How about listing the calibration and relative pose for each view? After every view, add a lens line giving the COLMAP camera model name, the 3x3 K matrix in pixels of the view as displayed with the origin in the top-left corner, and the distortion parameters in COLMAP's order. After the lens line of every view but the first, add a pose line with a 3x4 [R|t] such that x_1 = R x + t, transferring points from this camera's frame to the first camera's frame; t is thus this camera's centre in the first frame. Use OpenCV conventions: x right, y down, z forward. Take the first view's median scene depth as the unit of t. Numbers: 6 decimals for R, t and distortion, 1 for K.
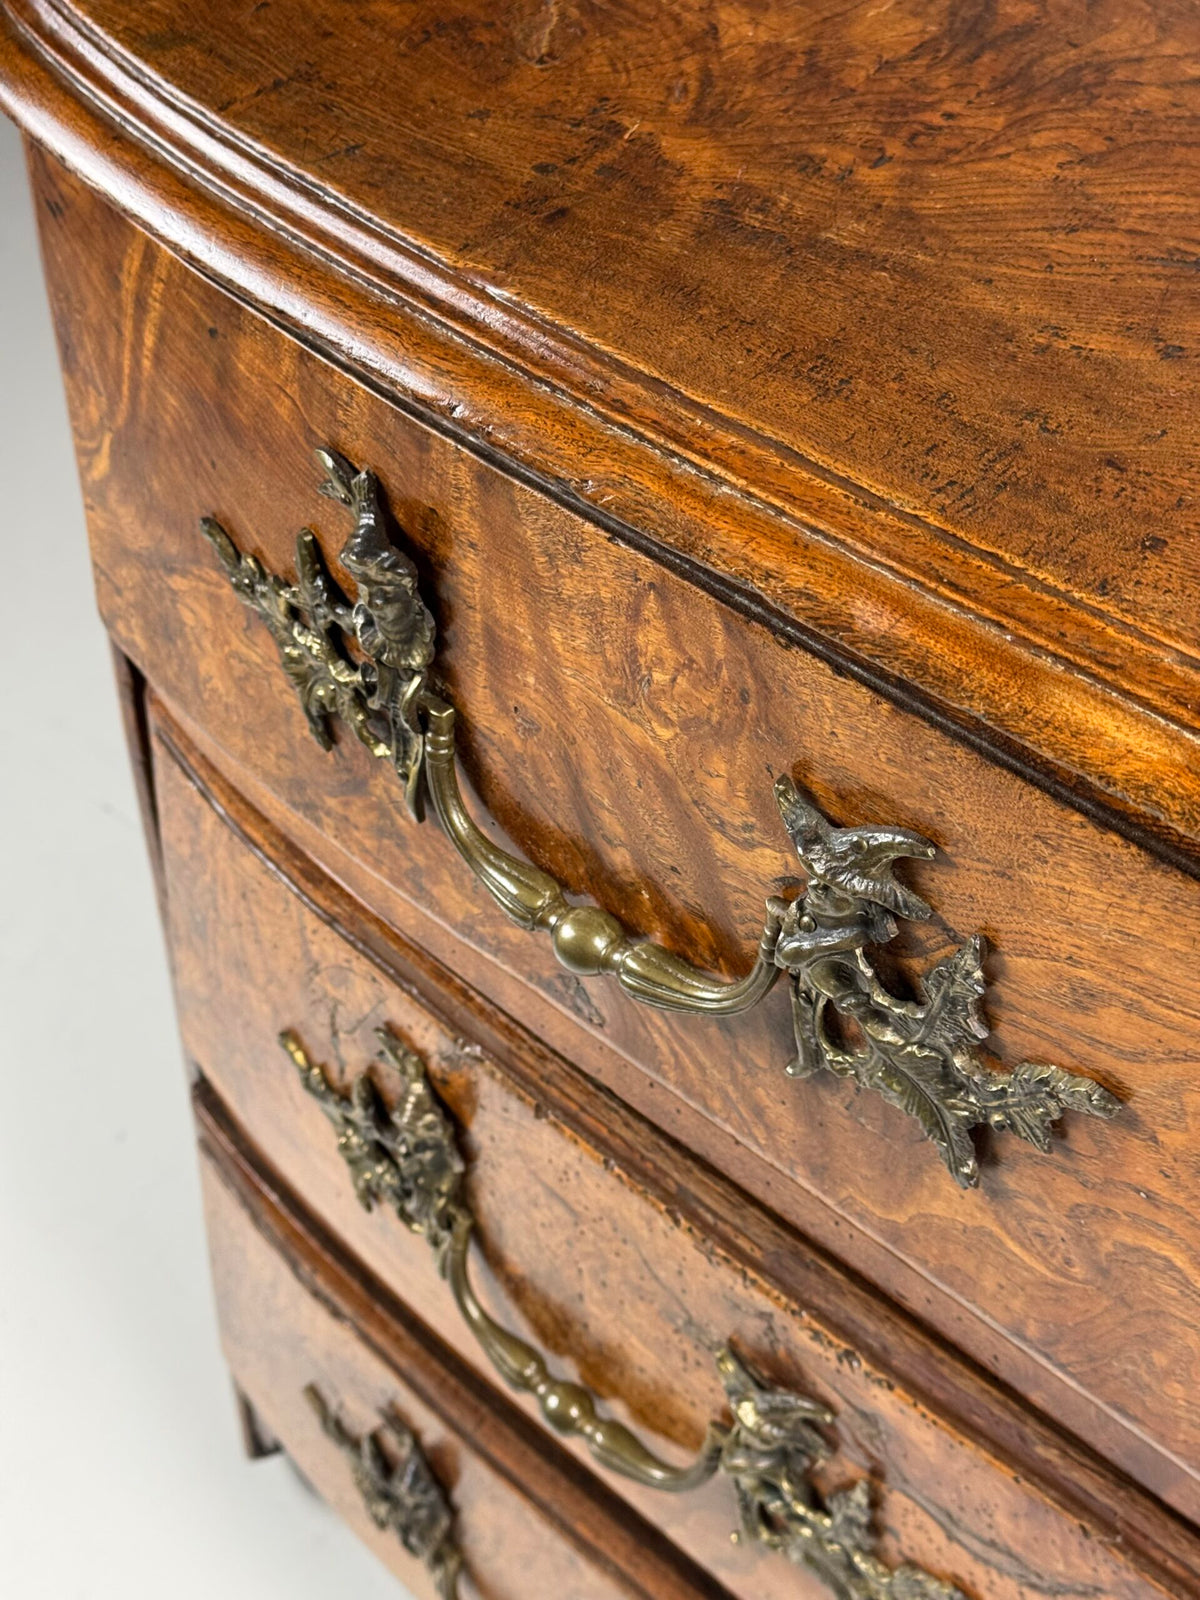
lens RADIAL K [[2310.2, 0, 610.9], [0, 2310.2, 819.7], [0, 0, 1]] dist [0.179560, -0.415160]
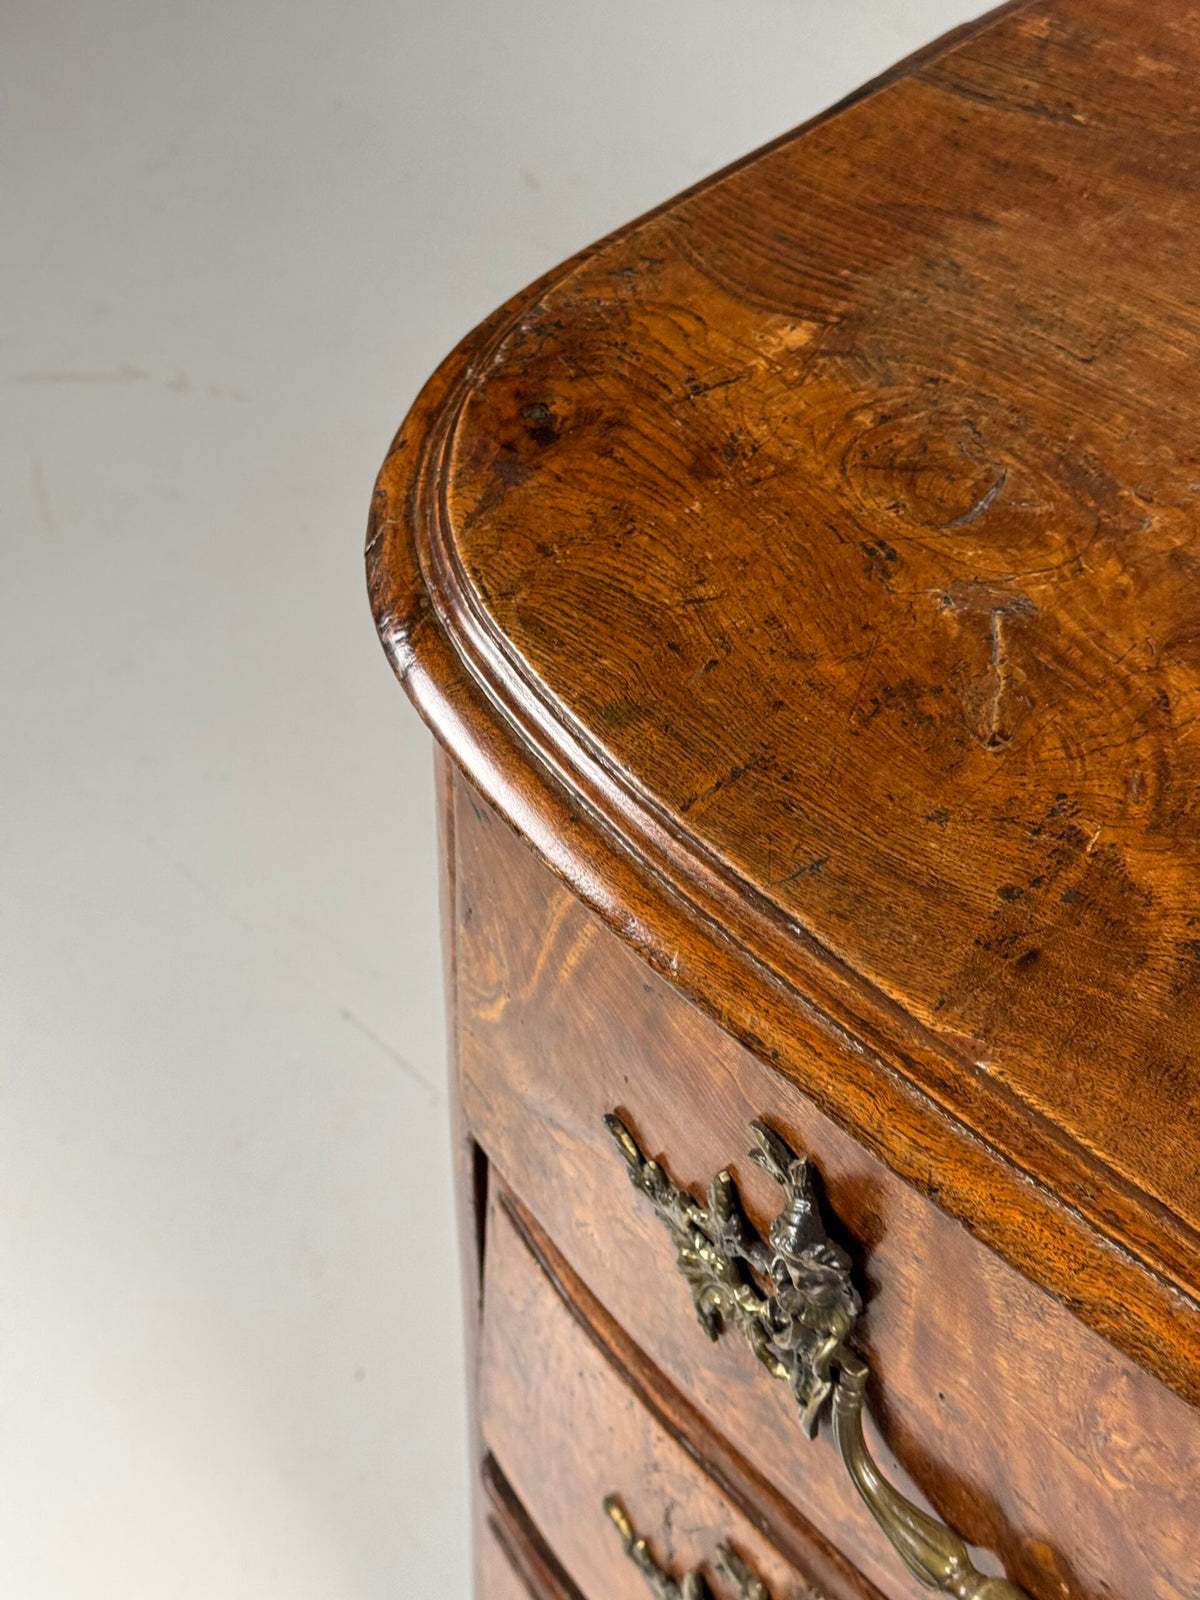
lens RADIAL K [[2310.2, 0, 610.9], [0, 2310.2, 819.7], [0, 0, 1]] dist [0.179560, -0.415160]
pose [[0.997585, 0.044345, -0.053466, -0.141028], [-0.043481, 0.998906, 0.017221, -0.307770], [0.054171, -0.014855, 0.998421, 0.005374]]
